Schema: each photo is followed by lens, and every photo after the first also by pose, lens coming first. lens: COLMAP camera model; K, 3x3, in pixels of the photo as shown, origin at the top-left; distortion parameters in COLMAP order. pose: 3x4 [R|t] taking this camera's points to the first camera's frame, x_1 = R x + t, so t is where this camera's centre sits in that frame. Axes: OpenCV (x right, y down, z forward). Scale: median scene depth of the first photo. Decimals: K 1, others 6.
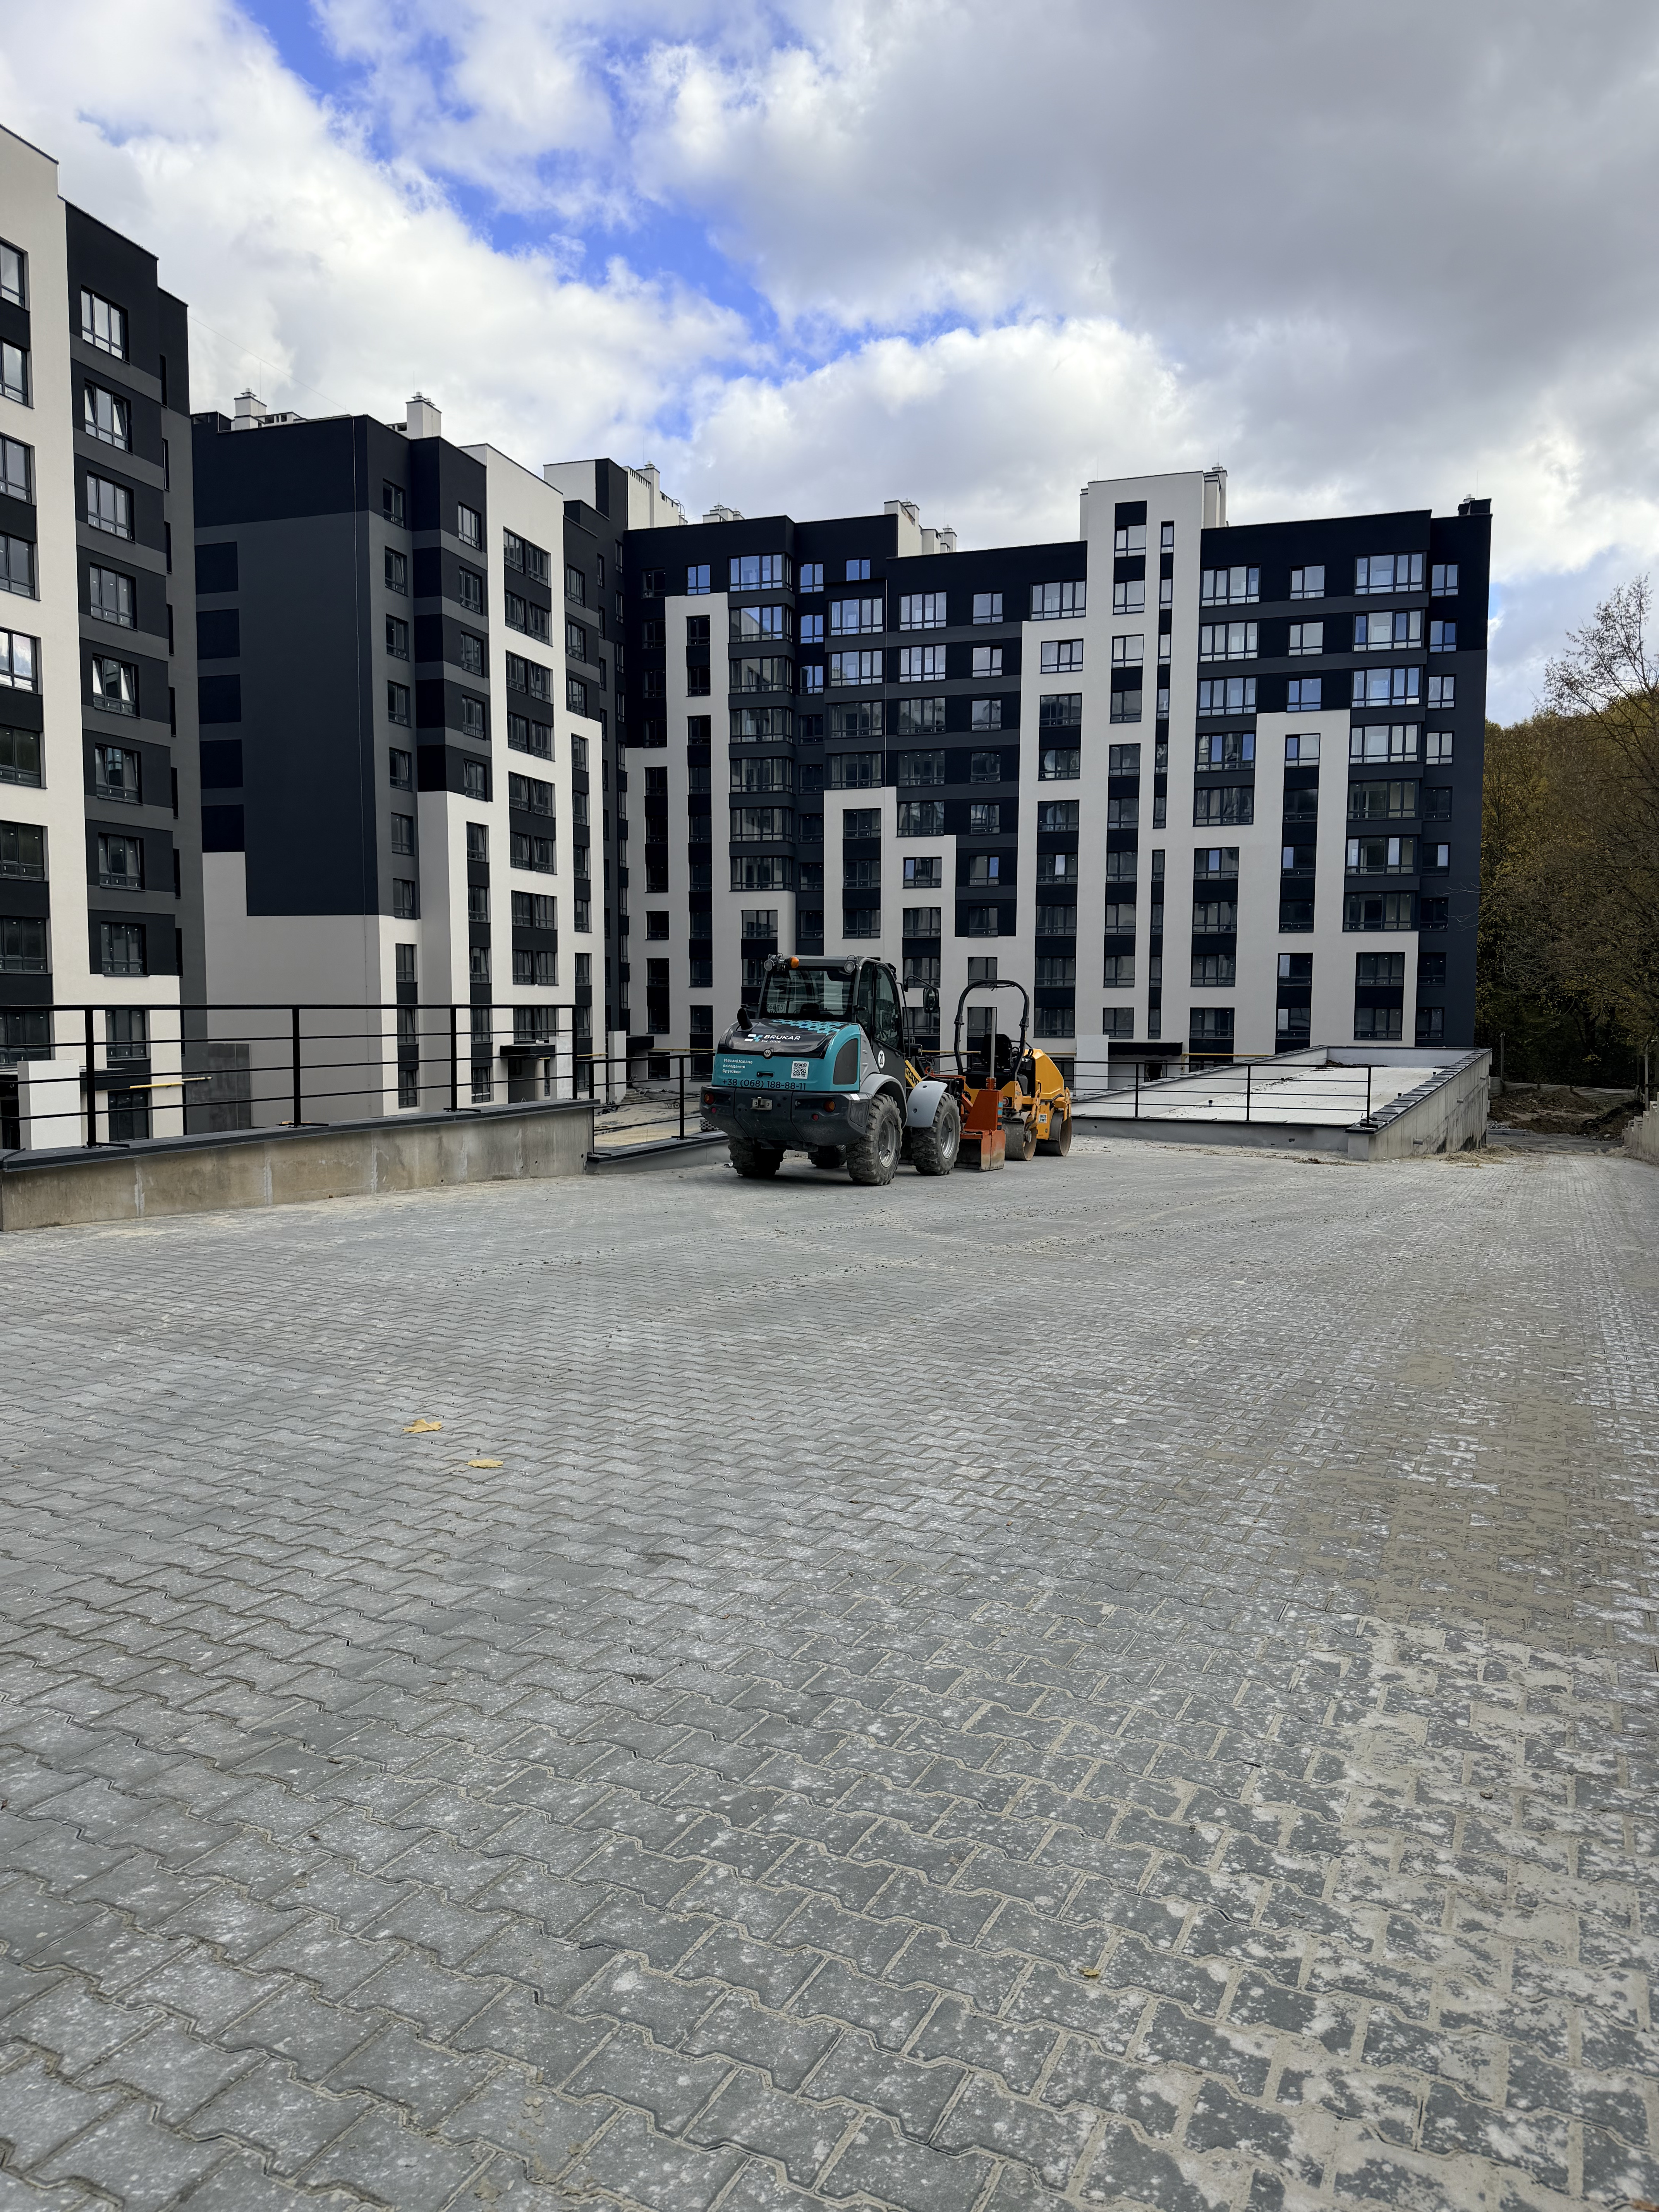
lens RADIAL K [[1496.6, 0, 820.5], [0, 1496.6, 1119.8], [0, 0, 1]] dist [0.078724, 0.000189]
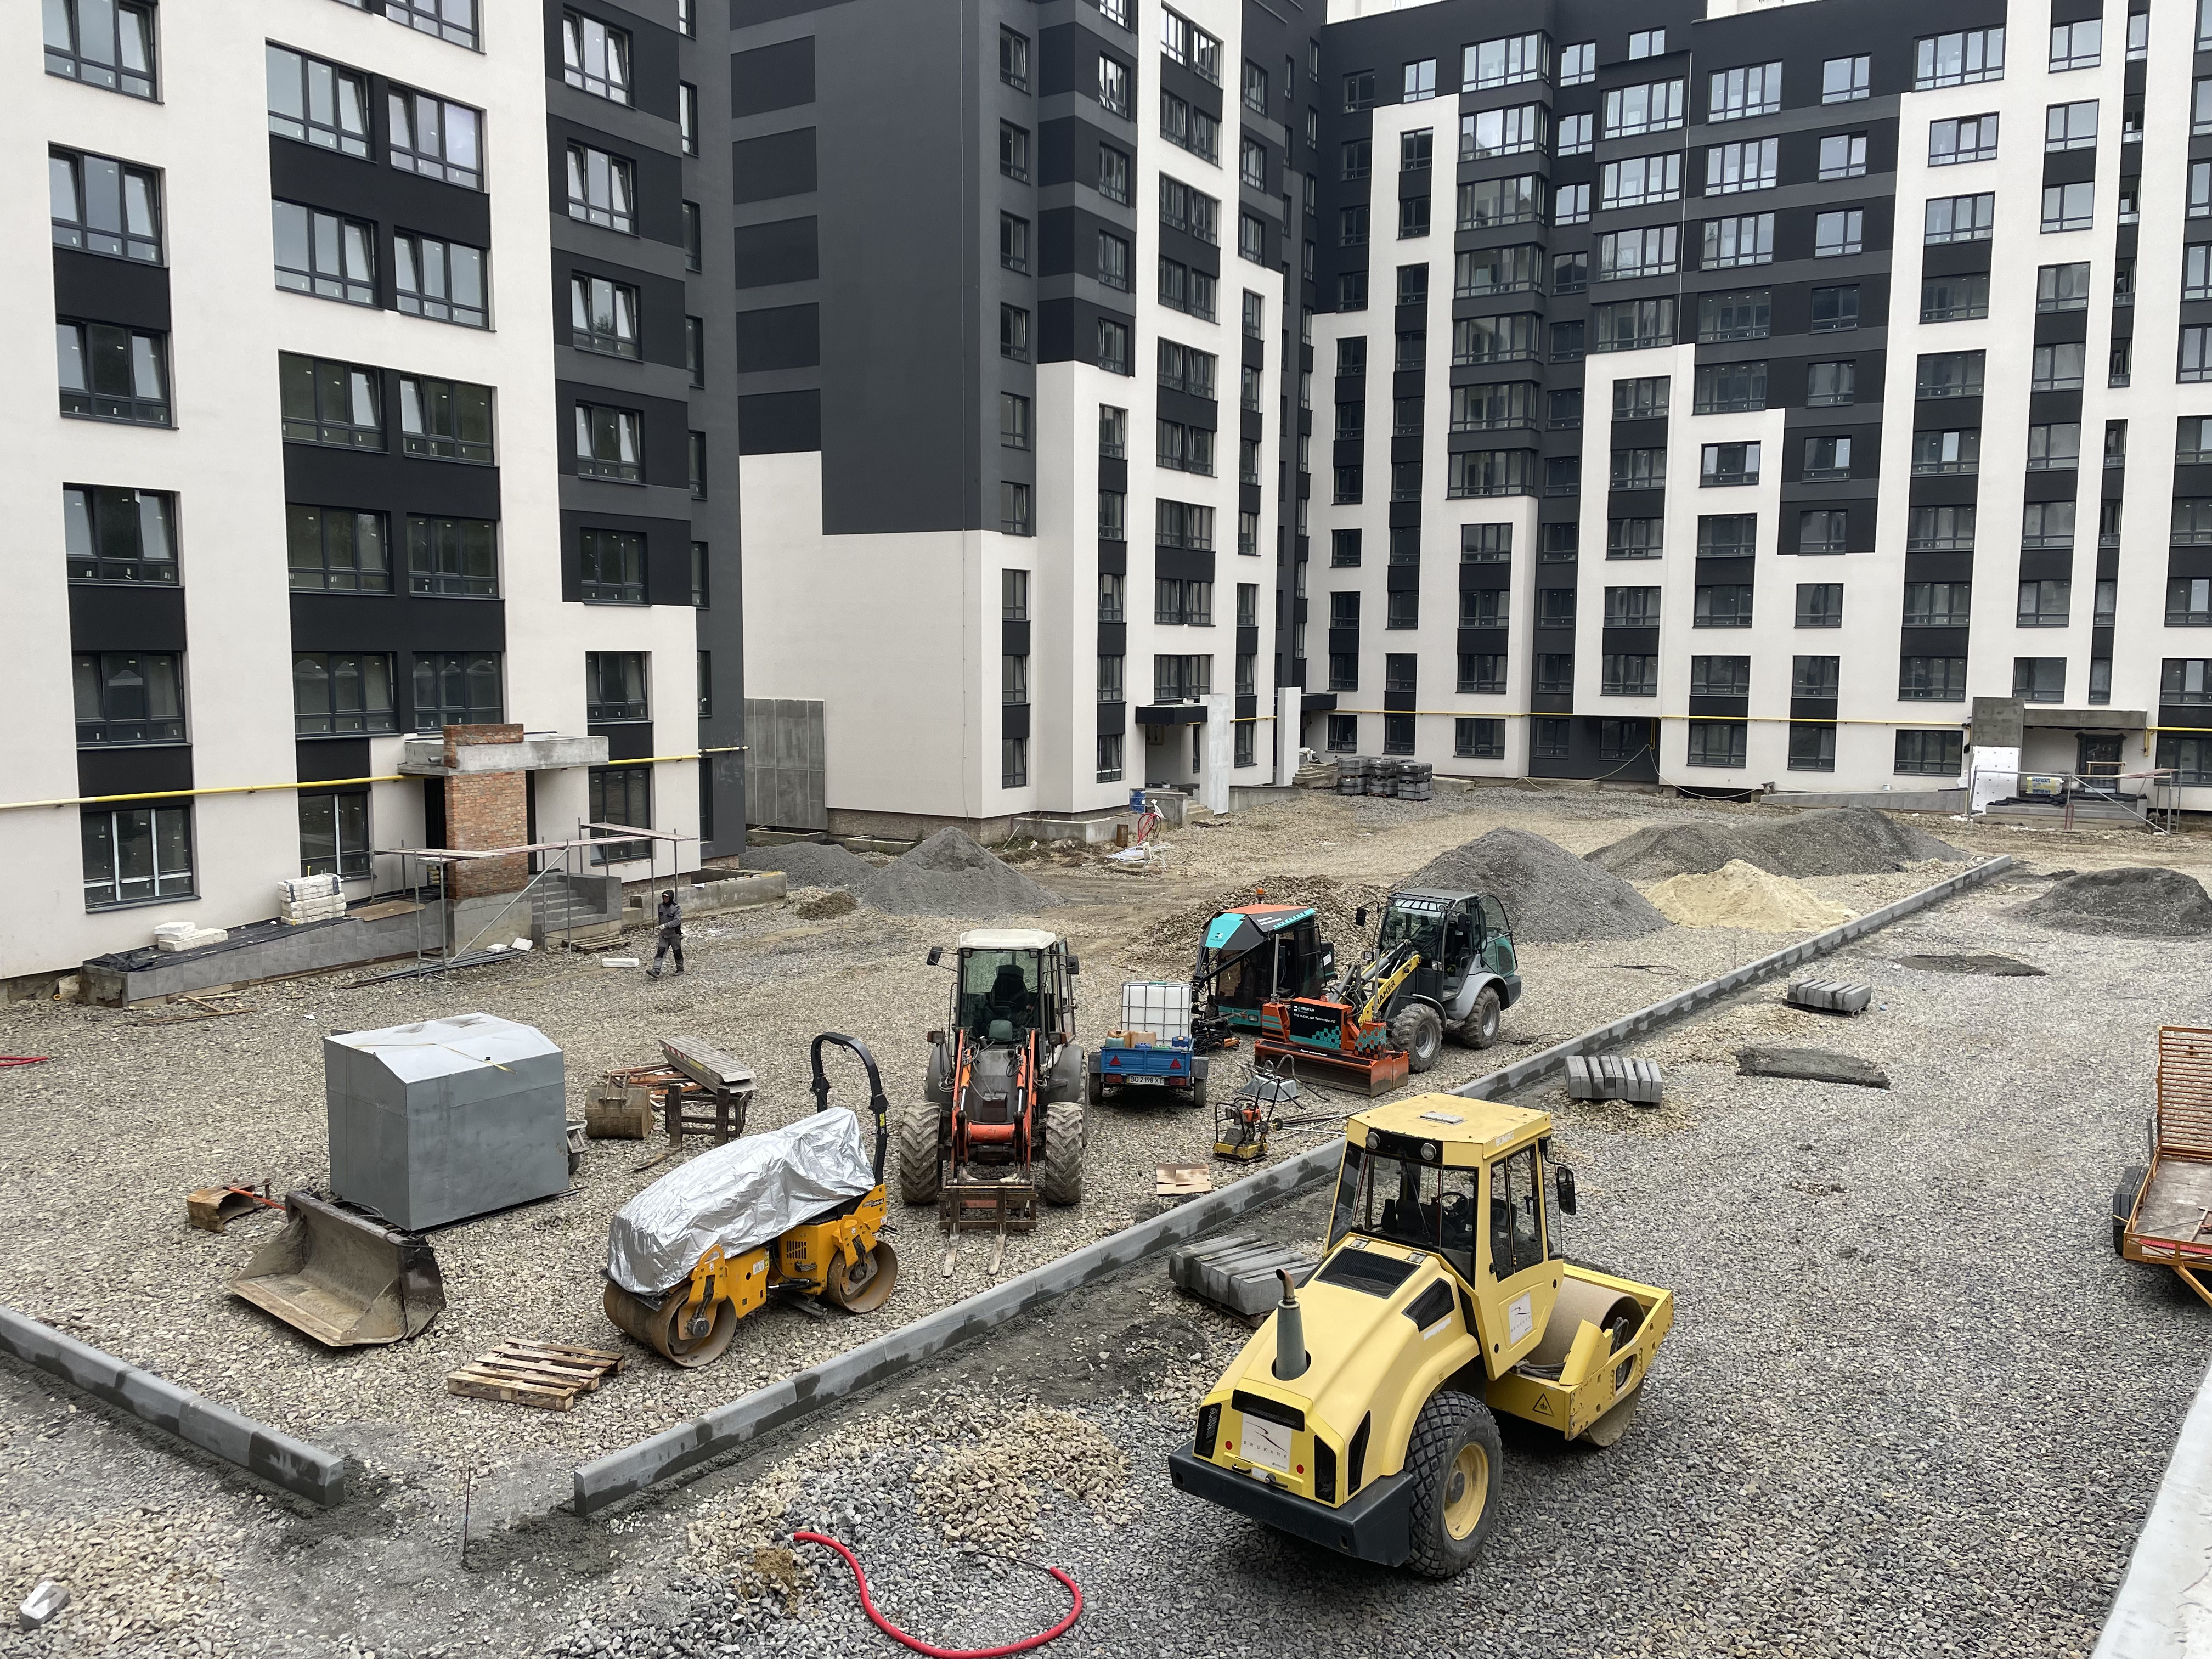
lens RADIAL K [[1735.3, 0, 1090.0], [0, 1735.3, 835.6], [0, 0, 1]] dist [0.084195, -0.078764]
pose [[0.970020, 0.030466, -0.241110, -0.020317], [-0.024161, 0.999285, 0.029065, -0.007753], [0.241823, -0.022368, 0.970063, 0.127979]]
